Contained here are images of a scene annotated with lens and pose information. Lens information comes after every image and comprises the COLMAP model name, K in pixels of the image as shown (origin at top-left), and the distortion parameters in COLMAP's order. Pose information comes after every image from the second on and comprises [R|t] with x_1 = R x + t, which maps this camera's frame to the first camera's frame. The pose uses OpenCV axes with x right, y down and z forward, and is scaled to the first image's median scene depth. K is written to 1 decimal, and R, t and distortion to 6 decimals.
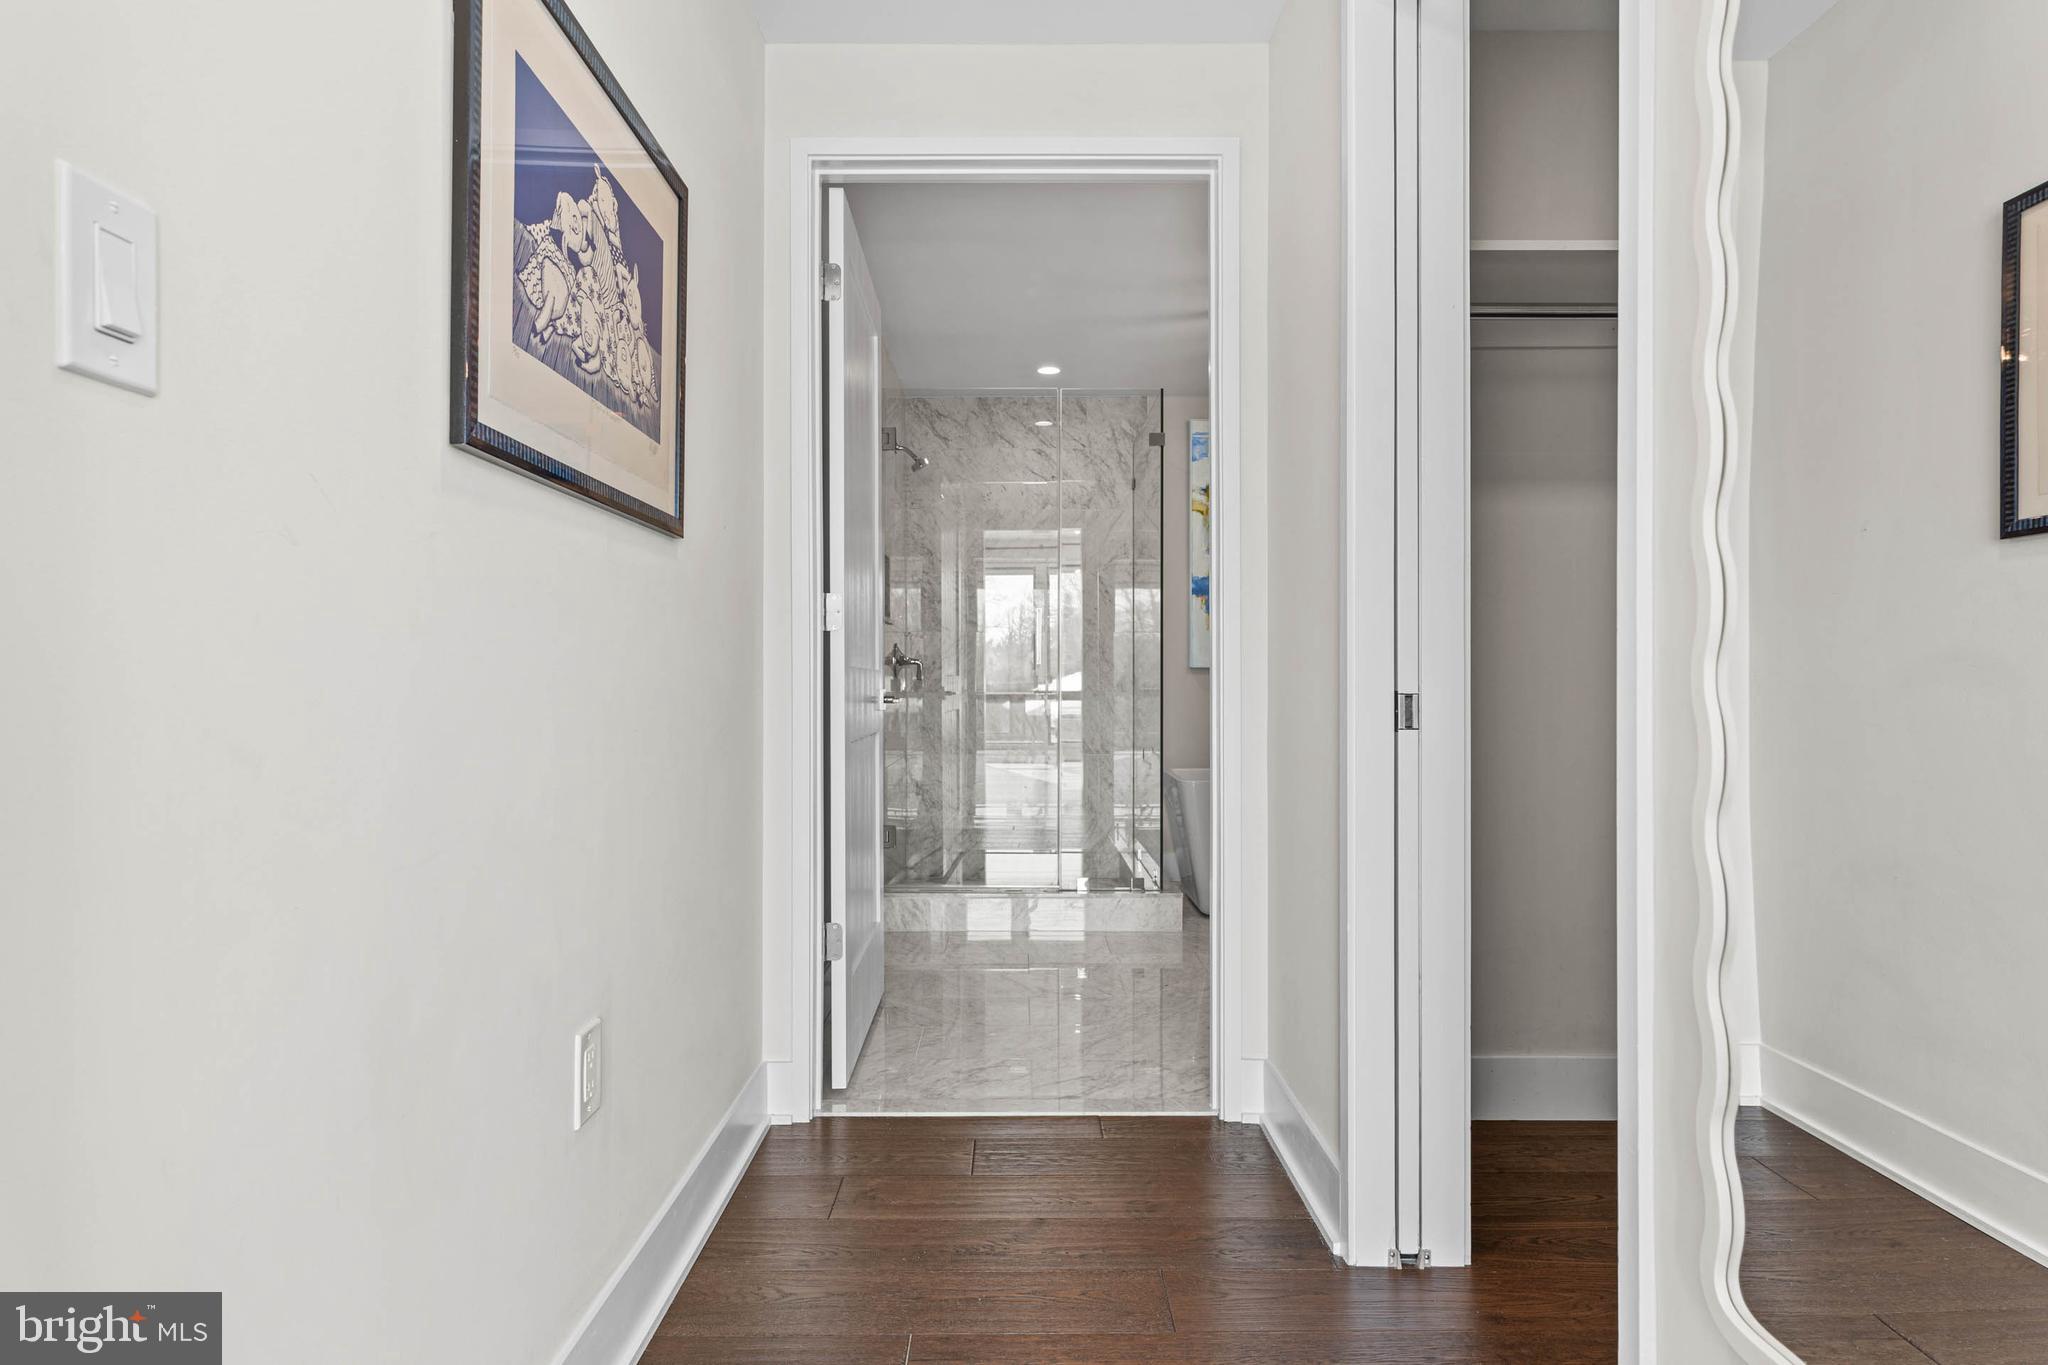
lens RADIAL K [[1178.9, 0, 1018.5], [0, 1178.9, 679.7], [0, 0, 1]] dist [-0.003623, 0.002546]
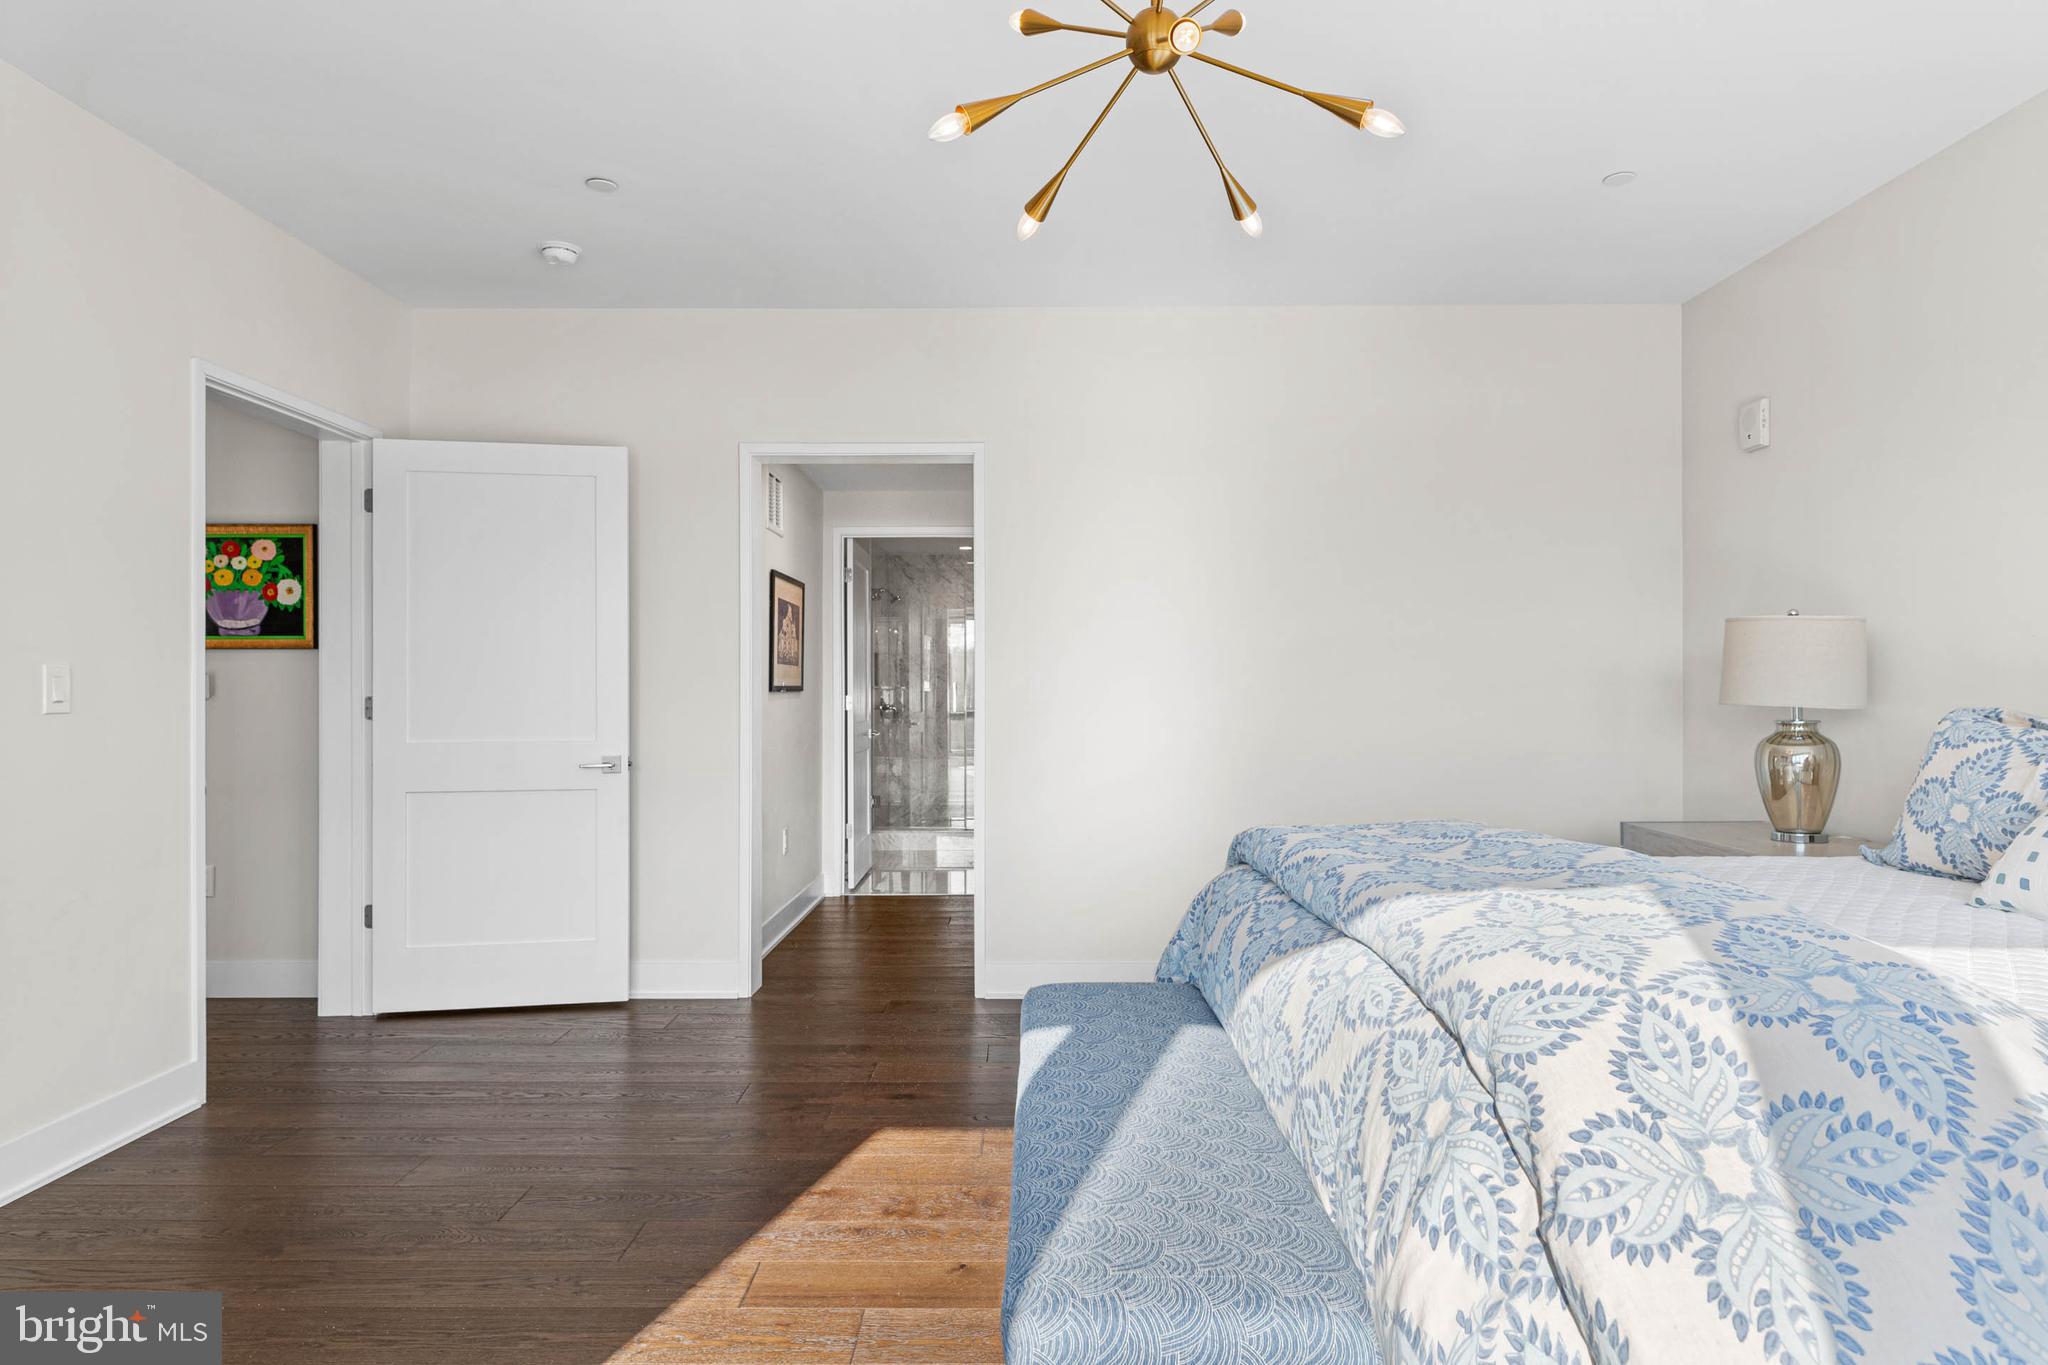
lens RADIAL K [[1178.9, 0, 1030.3], [0, 1178.9, 687.4], [0, 0, 1]] dist [-0.003623, 0.002546]
pose [[0.999999, -0.001451, -0.000309, 0.241283], [0.001450, 0.999993, -0.003468, -0.078868], [0.000314, 0.003468, 0.999994, -1.578673]]
